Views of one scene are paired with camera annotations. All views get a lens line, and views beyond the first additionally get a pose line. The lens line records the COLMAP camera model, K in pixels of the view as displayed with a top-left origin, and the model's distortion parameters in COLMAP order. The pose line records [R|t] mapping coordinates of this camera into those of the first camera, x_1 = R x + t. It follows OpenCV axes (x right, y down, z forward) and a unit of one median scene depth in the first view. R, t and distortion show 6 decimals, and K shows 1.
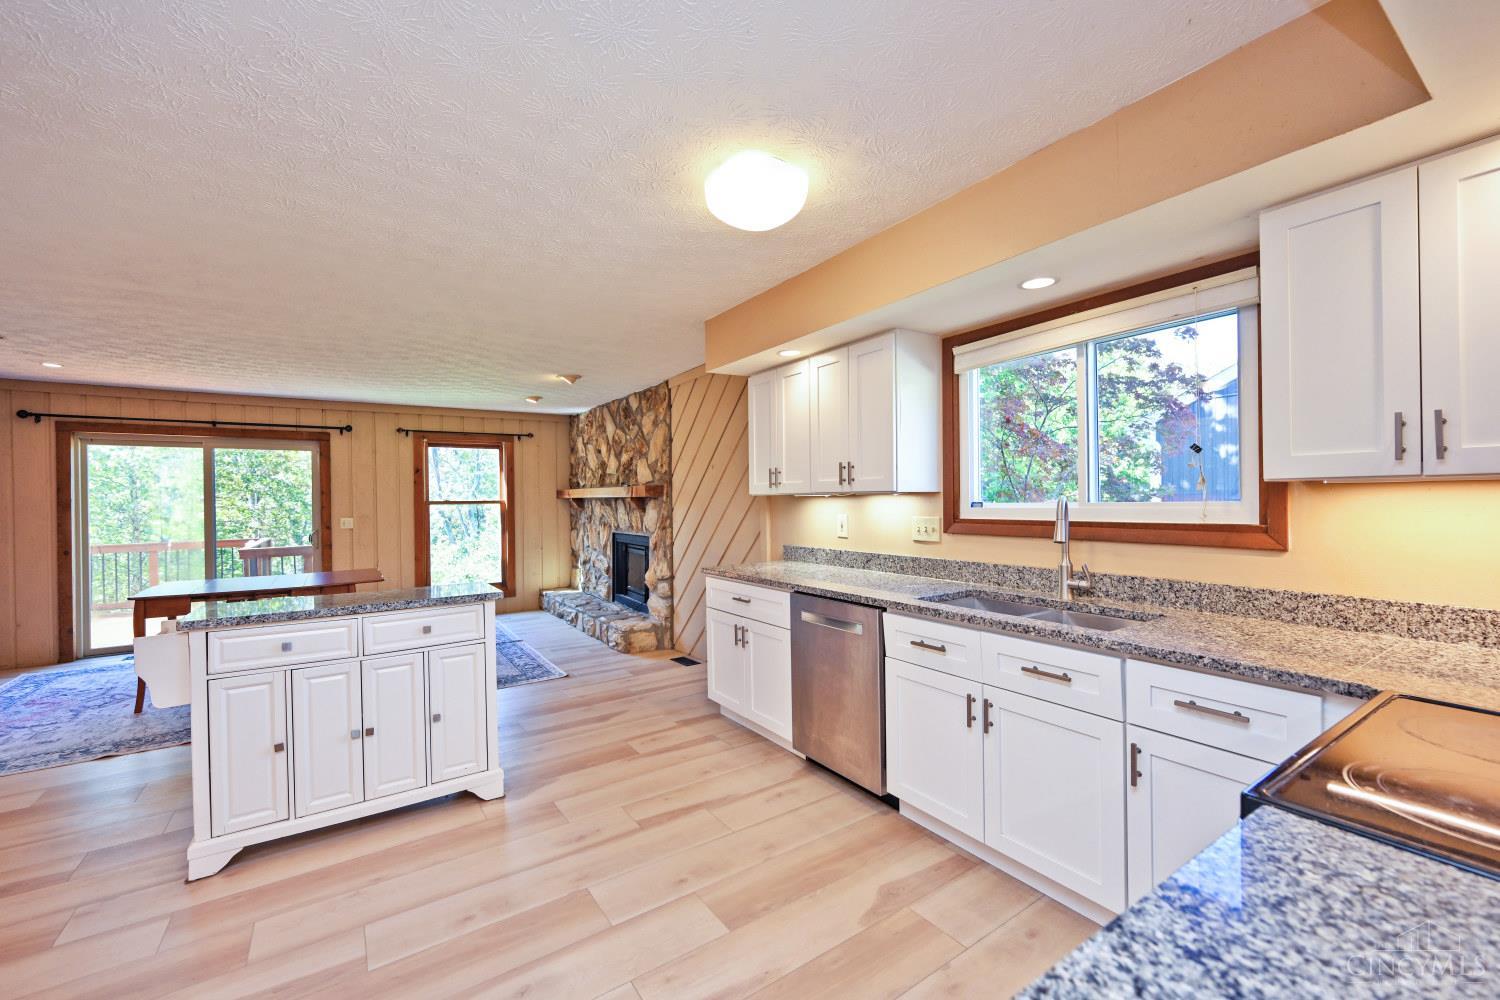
lens RADIAL K [[589.8, 0, 753.0], [0, 589.8, 497.8], [0, 0, 1]] dist [0.002525, 0.000555]
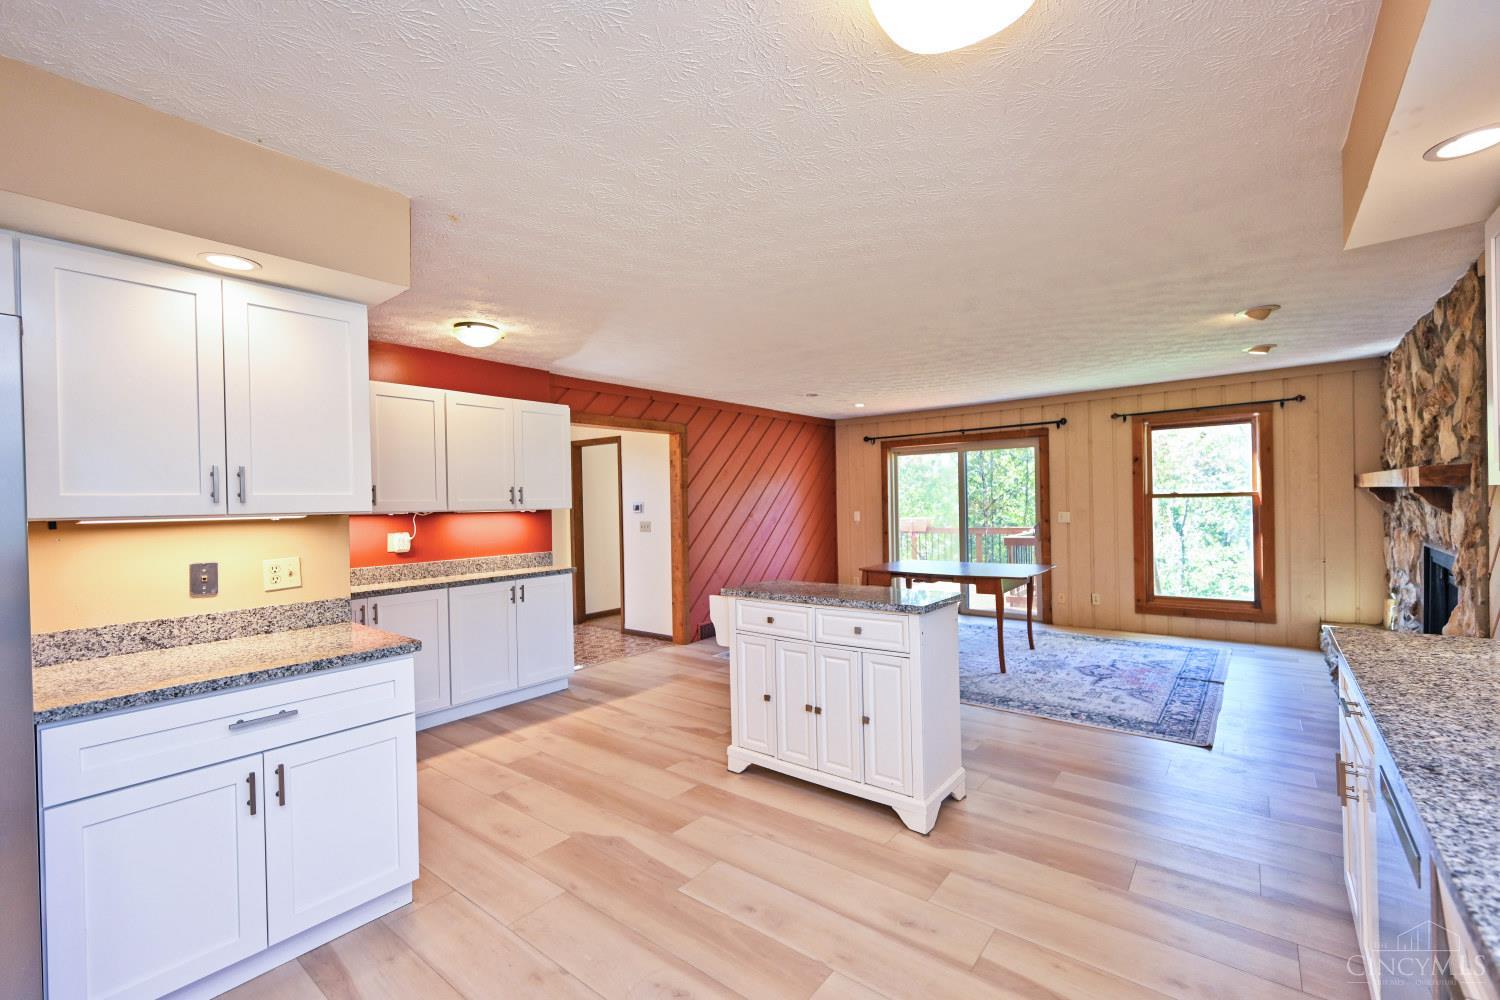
lens RADIAL K [[626.6, 0, 754.9], [0, 626.6, 502.7], [0, 0, 1]] dist [-0.000957, 0.000204]
pose [[0.311002, 0.006378, -0.950388, 0.164979], [0.019325, 0.999728, 0.013033, -0.005509], [0.950213, -0.022420, 0.310794, 0.198329]]
